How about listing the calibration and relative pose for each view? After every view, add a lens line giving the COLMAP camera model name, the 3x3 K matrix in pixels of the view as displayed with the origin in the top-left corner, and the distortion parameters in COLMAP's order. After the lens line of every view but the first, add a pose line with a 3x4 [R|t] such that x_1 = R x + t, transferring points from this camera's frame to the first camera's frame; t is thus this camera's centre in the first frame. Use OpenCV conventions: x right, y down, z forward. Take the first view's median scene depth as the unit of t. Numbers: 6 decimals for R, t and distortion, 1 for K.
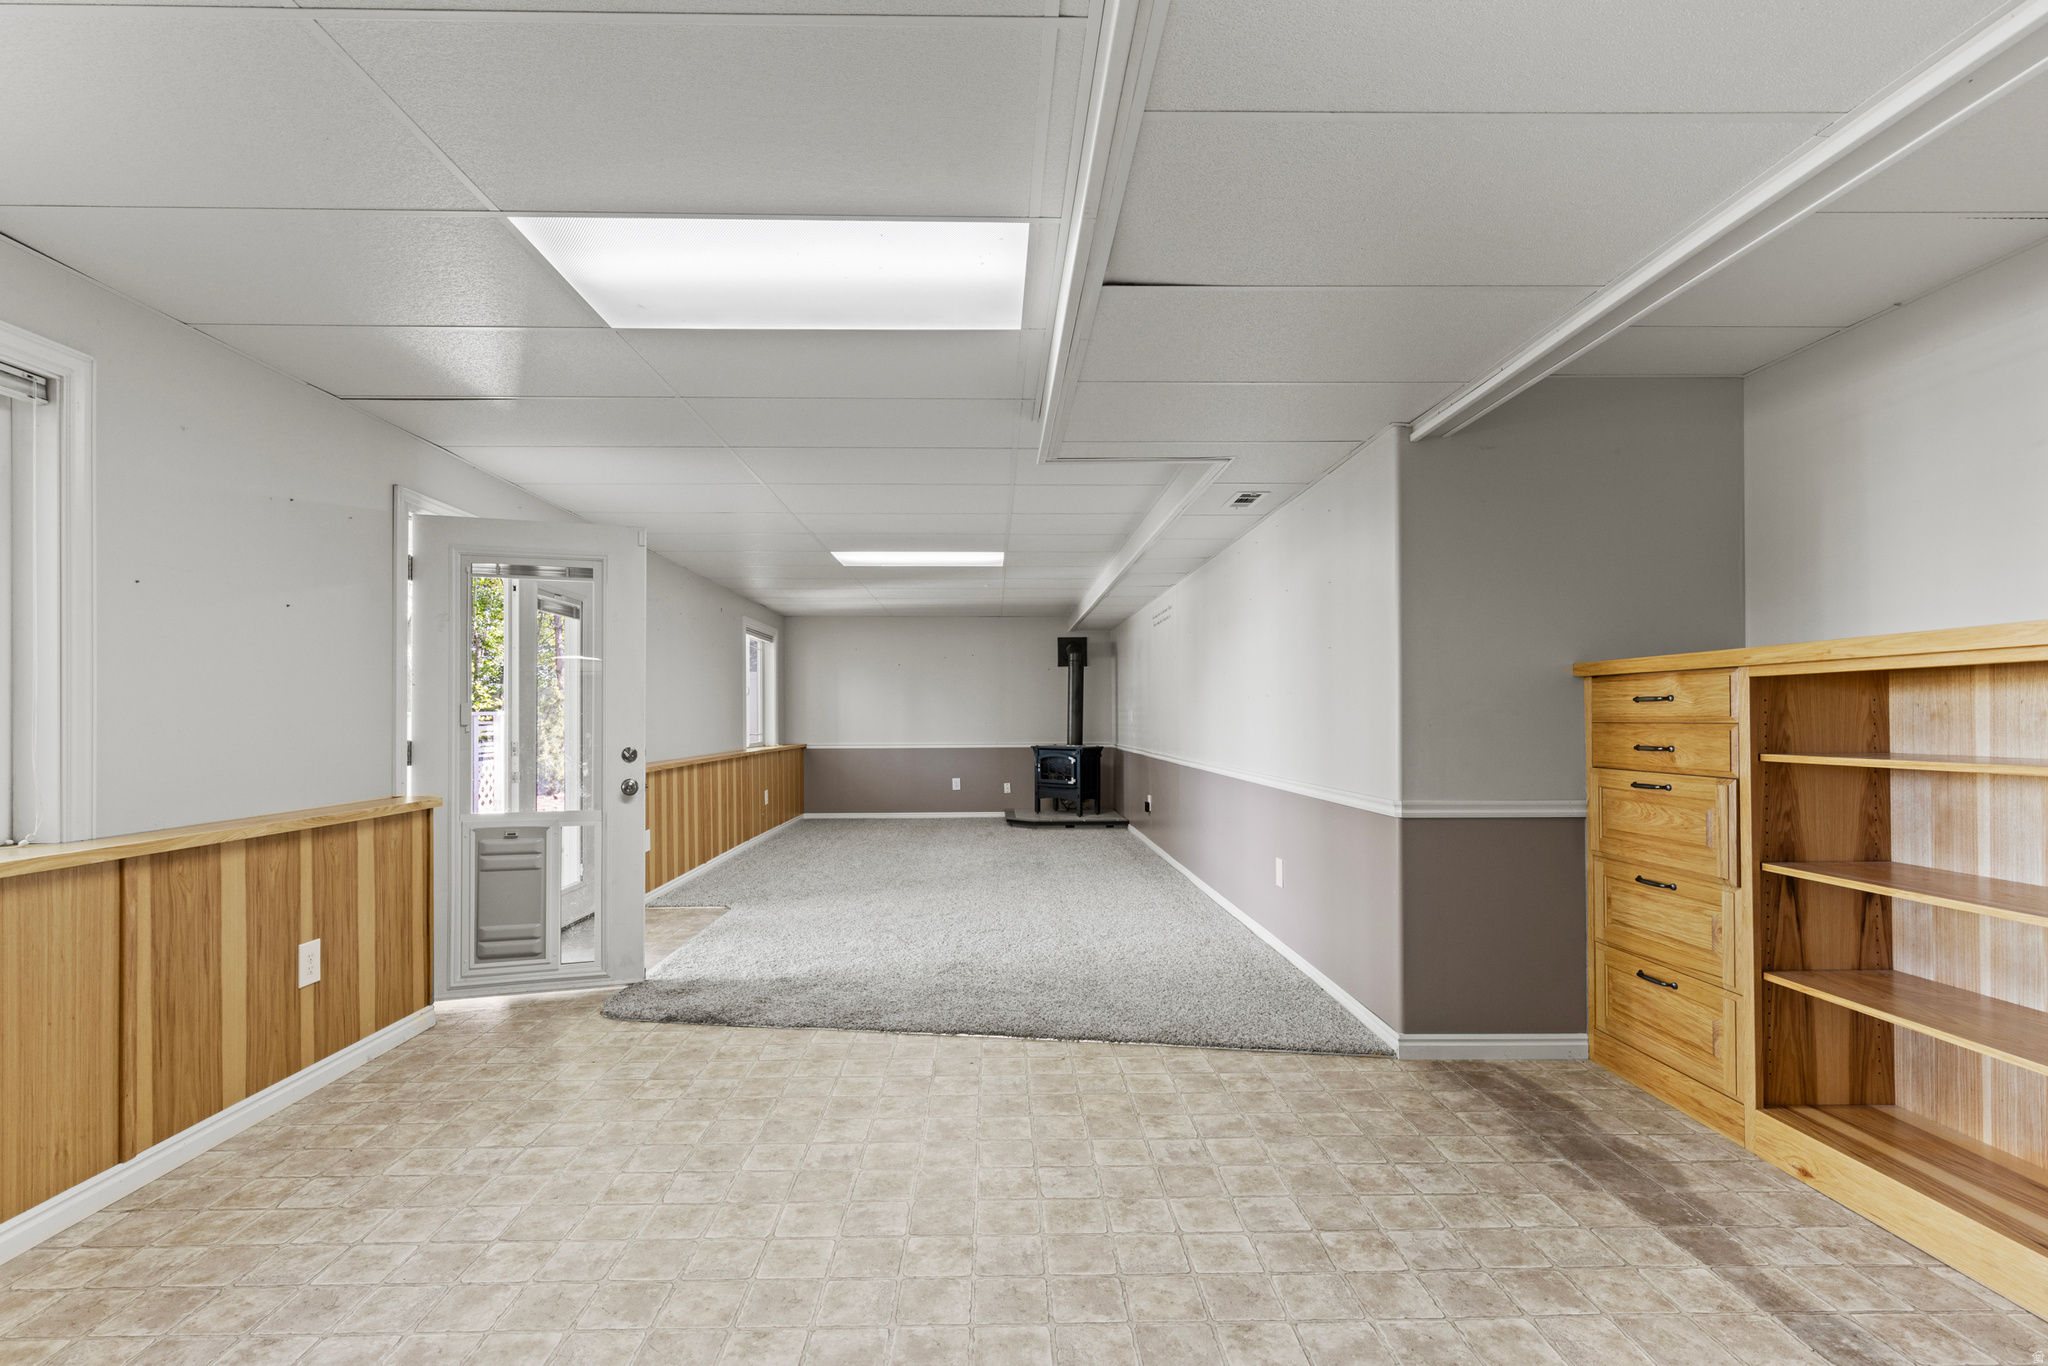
lens RADIAL K [[936.2, 0, 1016.0], [0, 936.2, 705.0], [0, 0, 1]] dist [0.011730, -0.001776]
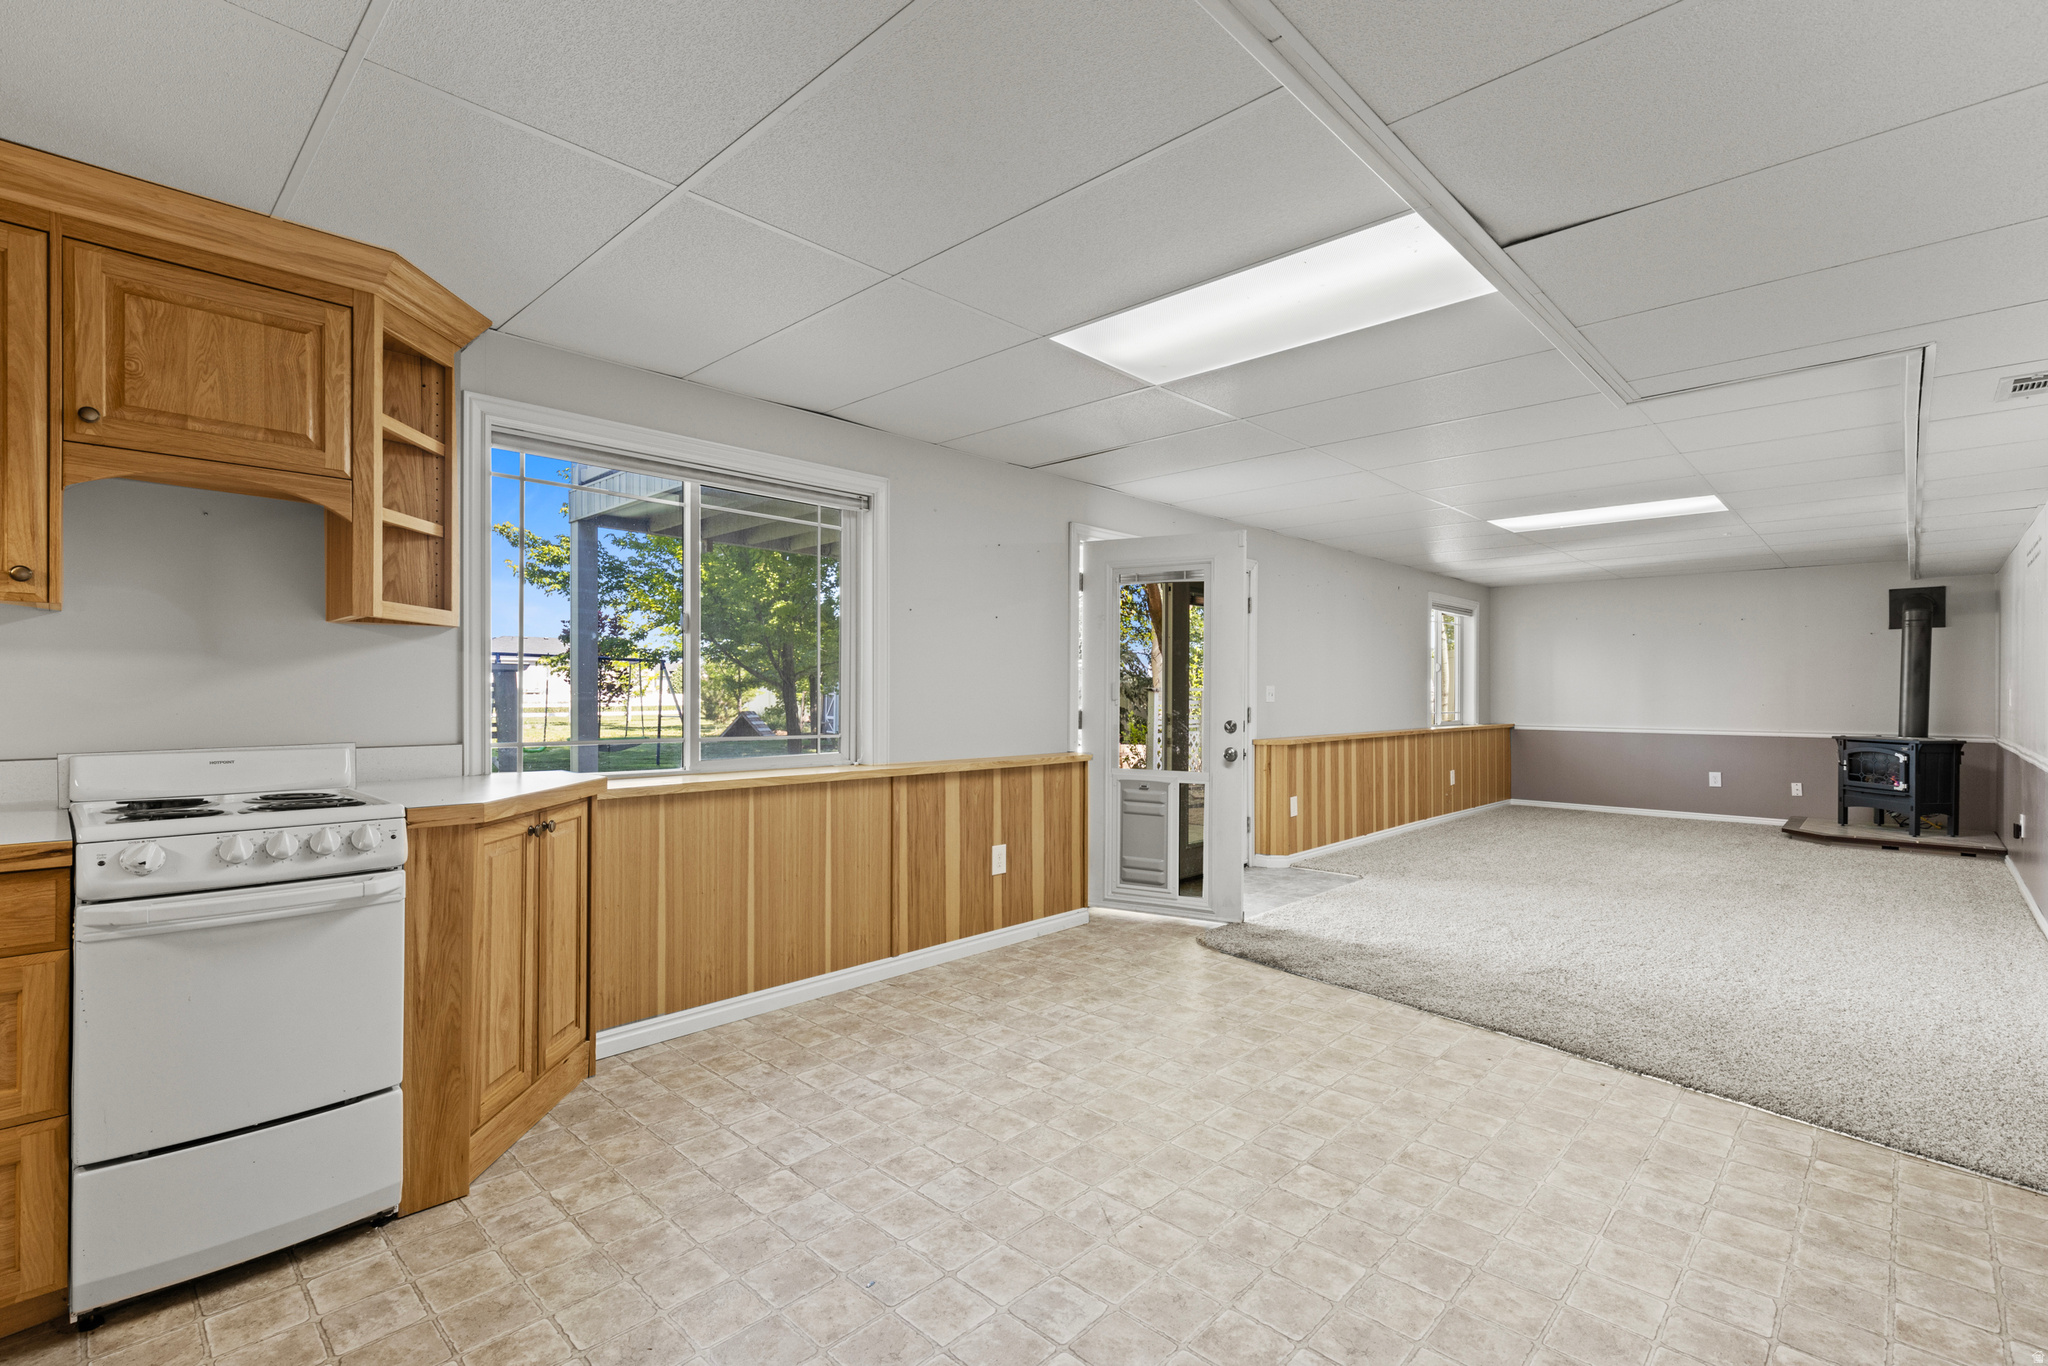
lens RADIAL K [[936.2, 0, 1014.6], [0, 936.2, 688.5], [0, 0, 1]] dist [0.011730, -0.001776]
pose [[0.711443, 0.004817, -0.702728, 0.258883], [0.001317, 0.999966, 0.008189, -0.005427], [0.702743, -0.006752, 0.711412, -0.021077]]
